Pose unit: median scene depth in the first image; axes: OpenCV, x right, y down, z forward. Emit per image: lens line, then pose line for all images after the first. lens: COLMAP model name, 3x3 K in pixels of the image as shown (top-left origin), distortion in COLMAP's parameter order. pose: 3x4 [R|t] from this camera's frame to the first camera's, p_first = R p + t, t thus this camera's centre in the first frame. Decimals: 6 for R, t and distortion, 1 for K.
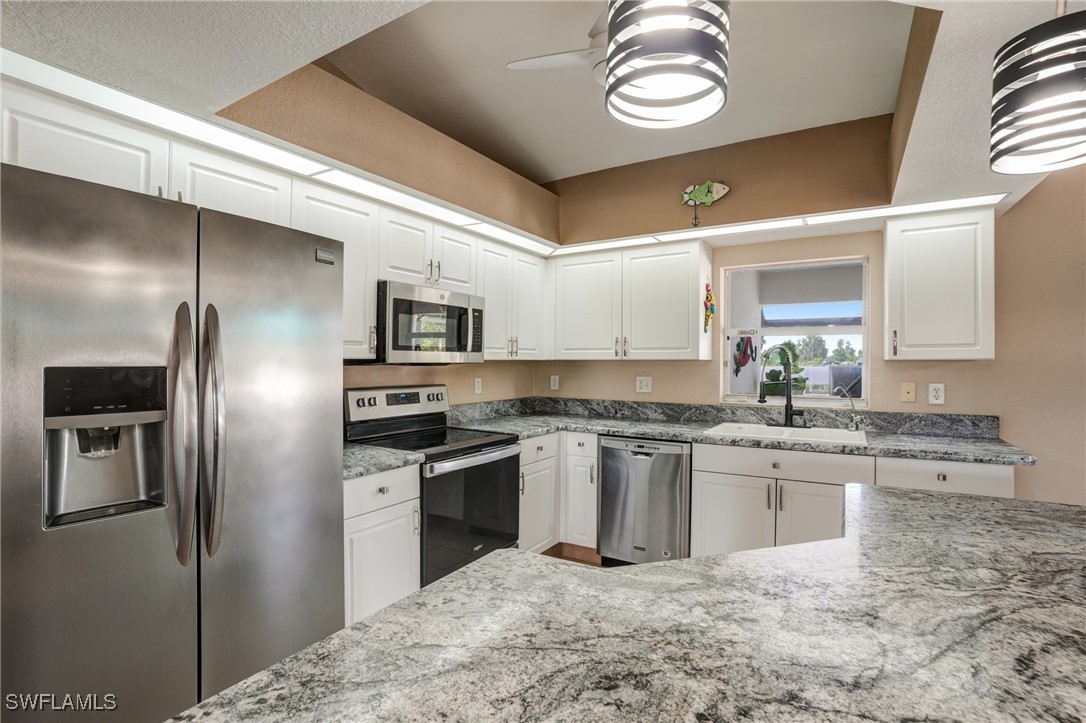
lens RADIAL K [[501.7, 0, 541.0], [0, 501.7, 359.6], [0, 0, 1]] dist [-0.003038, -0.000036]
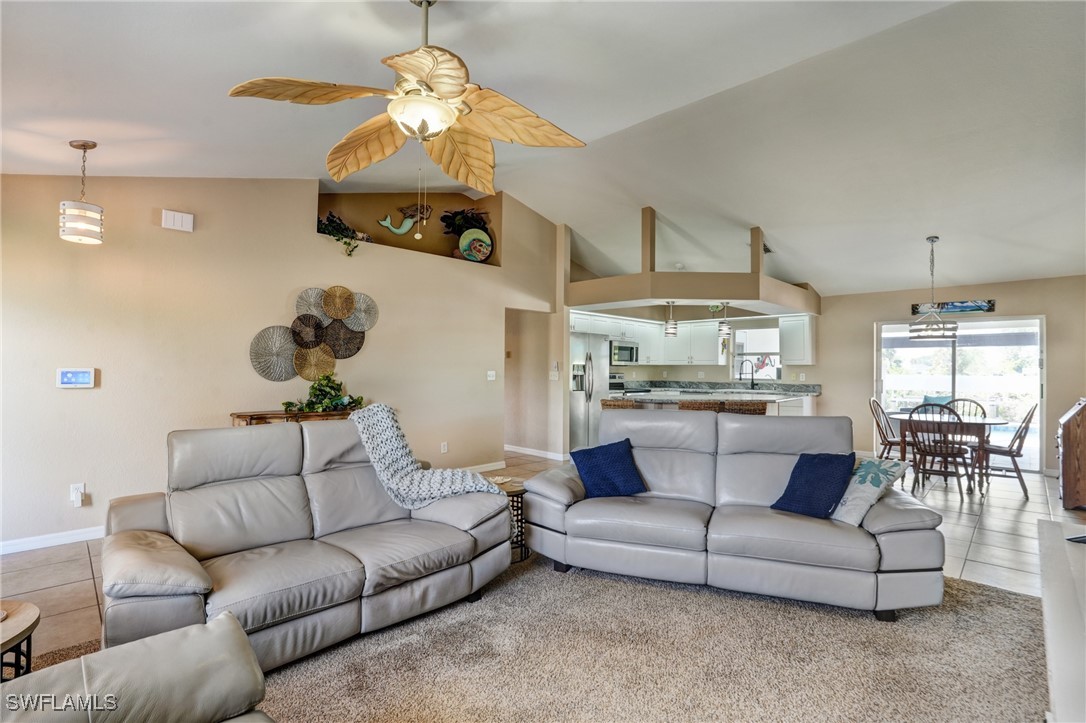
lens RADIAL K [[501.7, 0, 539.4], [0, 501.7, 366.4], [0, 0, 1]] dist [-0.003038, -0.000036]
pose [[0.969961, 0.005635, -0.243195, 0.035245], [-0.007081, 0.999962, -0.005070, 0.029644], [0.243157, 0.006640, 0.969964, -1.912280]]
